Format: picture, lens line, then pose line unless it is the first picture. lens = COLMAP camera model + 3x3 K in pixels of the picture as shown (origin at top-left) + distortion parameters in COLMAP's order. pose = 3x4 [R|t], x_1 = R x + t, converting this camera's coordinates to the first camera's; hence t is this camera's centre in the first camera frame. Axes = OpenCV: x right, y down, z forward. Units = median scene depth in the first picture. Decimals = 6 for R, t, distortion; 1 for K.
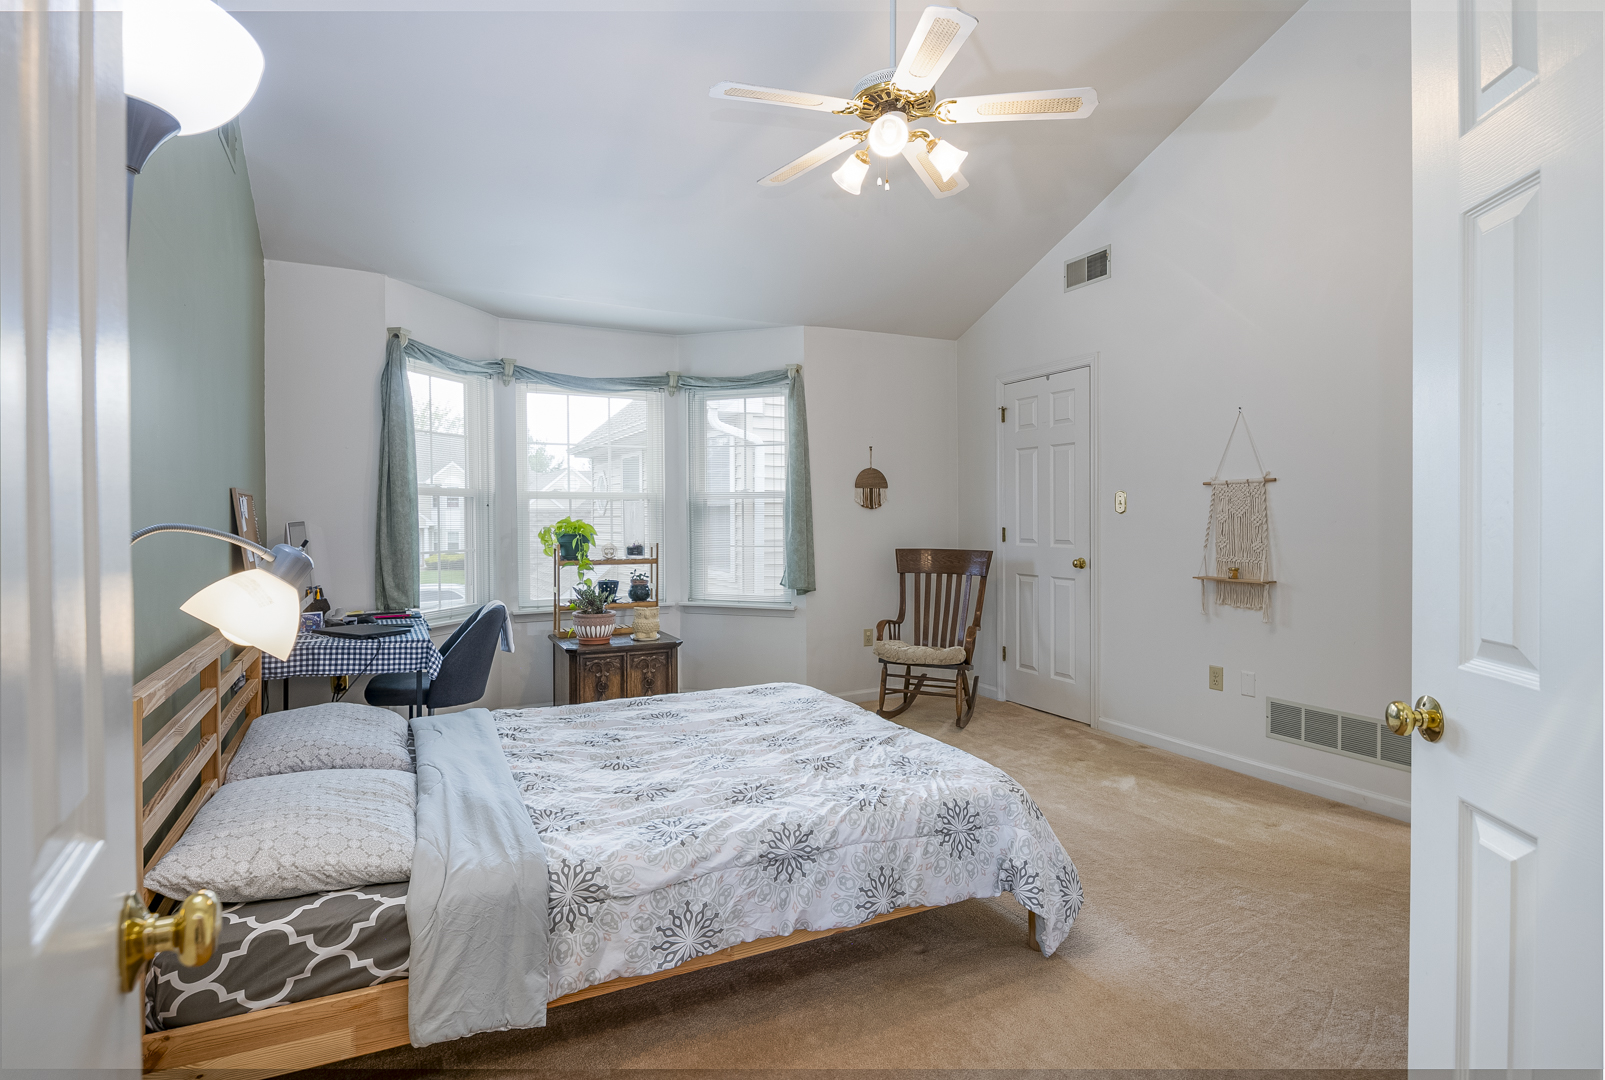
lens RADIAL K [[807.5, 0, 802.5], [0, 807.5, 540.0], [0, 0, 1]] dist [-0.000300, 0.000007]
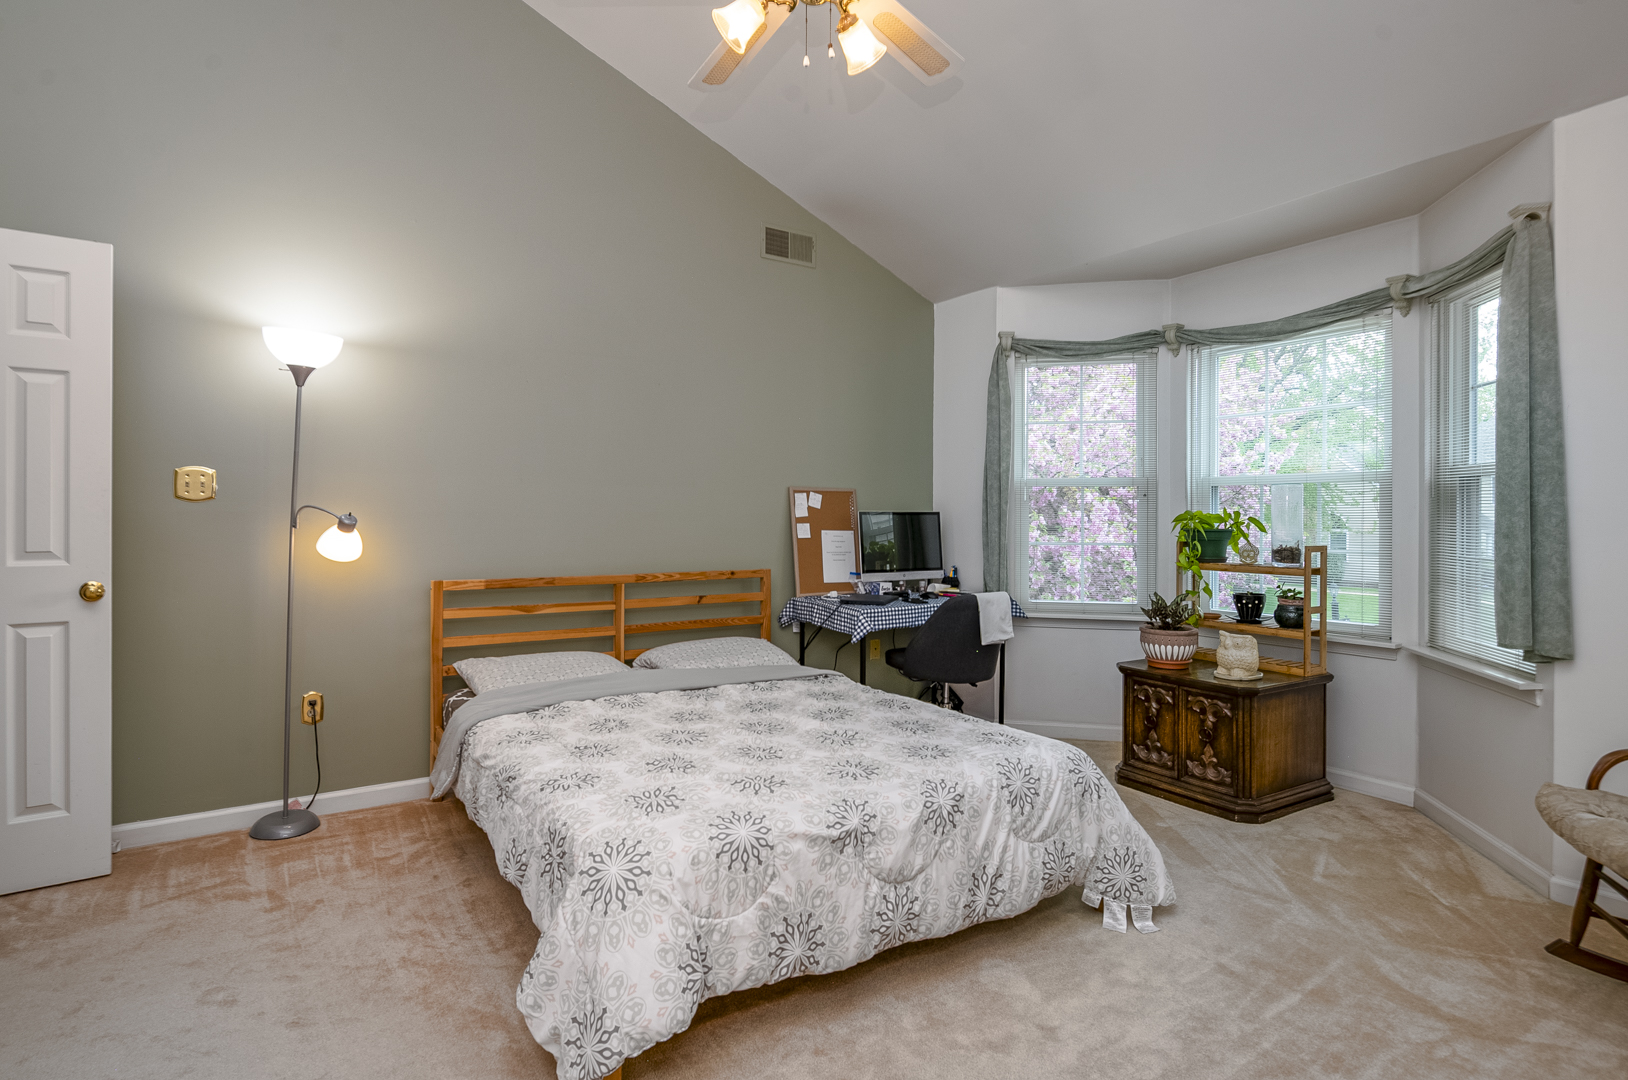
lens RADIAL K [[856.2, 0, 814.0], [0, 856.2, 540.0], [0, 0, 1]] dist [-0.000413, -0.000147]
pose [[0.076262, 0.030026, -0.996636, 0.552893], [-0.027170, 0.999238, 0.028026, -0.010780], [0.996718, 0.024941, 0.077020, 0.583928]]
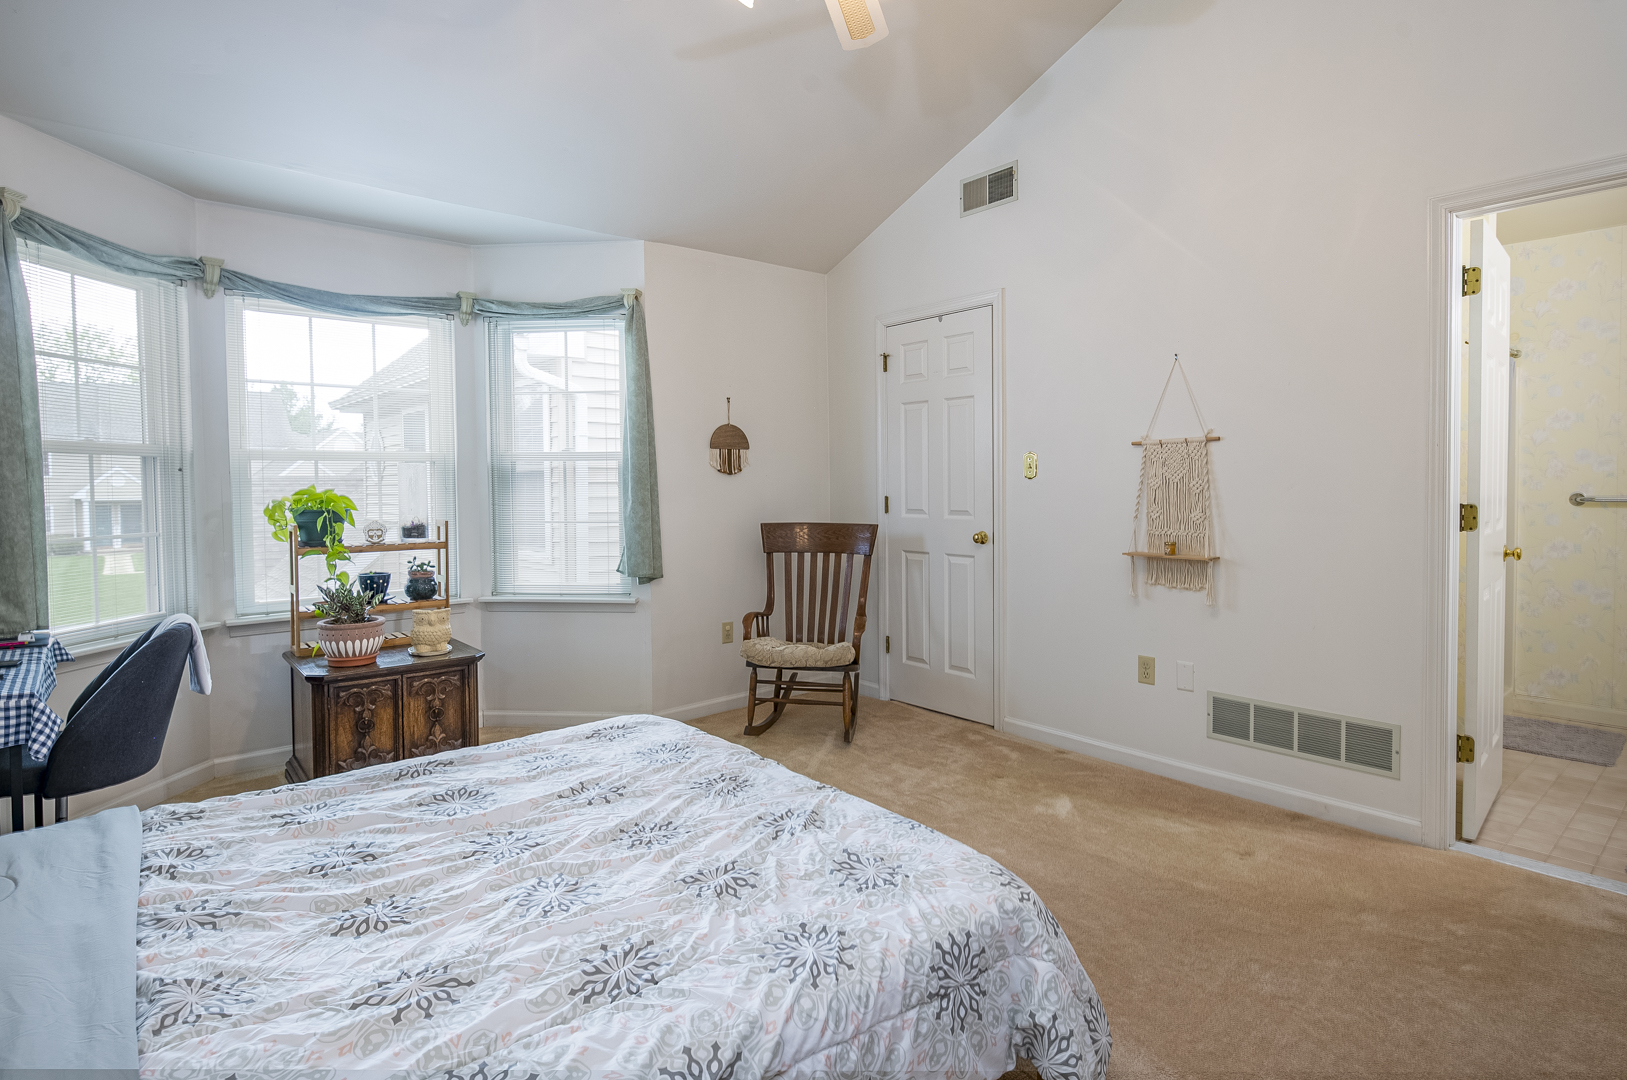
lens RADIAL K [[836.8, 0, 818.7], [0, 836.8, 515.6], [0, 0, 1]] dist [-0.003428, -0.001008]
pose [[0.972683, -0.012648, 0.231793, -0.027997], [0.010756, 0.999898, 0.009425, -0.005045], [-0.231889, -0.006675, 0.972719, 0.192949]]
